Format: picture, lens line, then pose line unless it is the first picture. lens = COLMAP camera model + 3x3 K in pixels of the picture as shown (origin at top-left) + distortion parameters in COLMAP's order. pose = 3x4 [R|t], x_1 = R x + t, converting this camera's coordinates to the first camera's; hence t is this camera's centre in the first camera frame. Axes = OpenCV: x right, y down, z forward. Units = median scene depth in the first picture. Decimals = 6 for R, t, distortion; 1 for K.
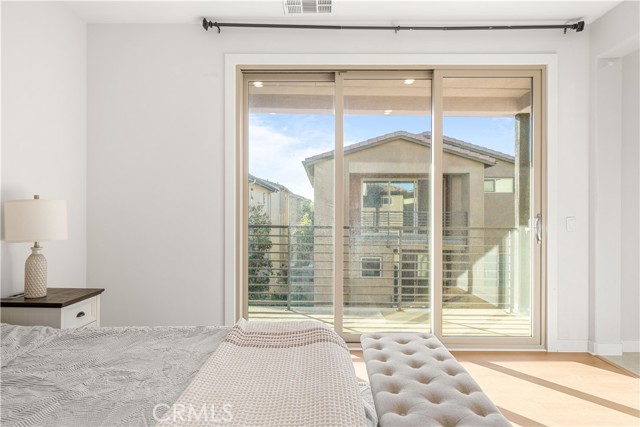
lens RADIAL K [[408.4, 0, 320.2], [0, 408.4, 213.0], [0, 0, 1]] dist [0.010353, -0.000267]
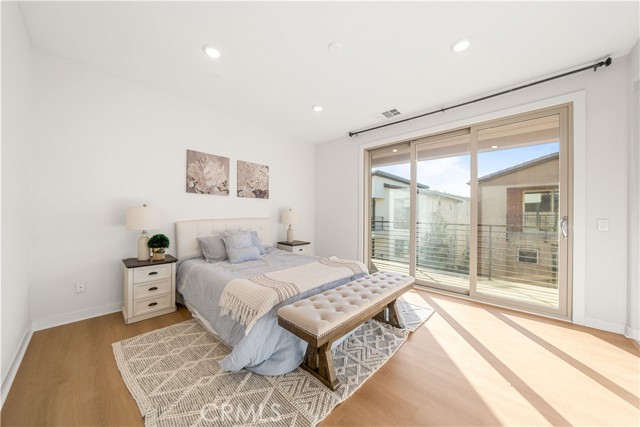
lens RADIAL K [[218.2, 0, 321.7], [0, 218.2, 213.9], [0, 0, 1]] dist [-0.008374, -0.000040]
pose [[0.742268, -0.002008, -0.670100, 0.419680], [-0.003874, 0.999966, -0.007287, 0.002769], [0.670091, 0.008005, 0.742235, -0.033803]]
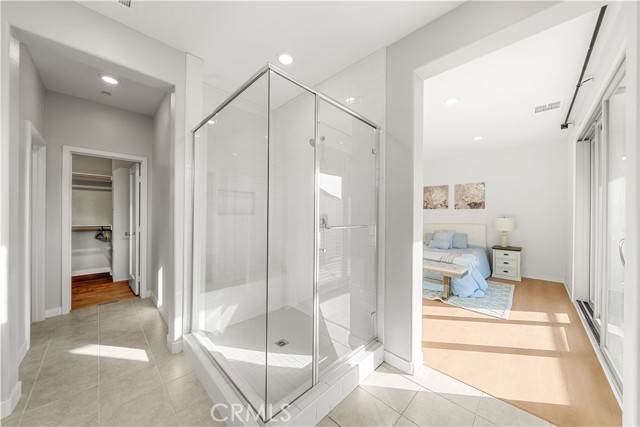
lens RADIAL K [[218.2, 0, 321.4], [0, 218.2, 215.1], [0, 0, 1]] dist [-0.008374, -0.000040]
pose [[-0.699083, -0.005564, -0.715019, 1.229489], [-0.007542, 0.999971, -0.000408, -0.034525], [0.715001, 0.005107, -0.699105, 0.896675]]
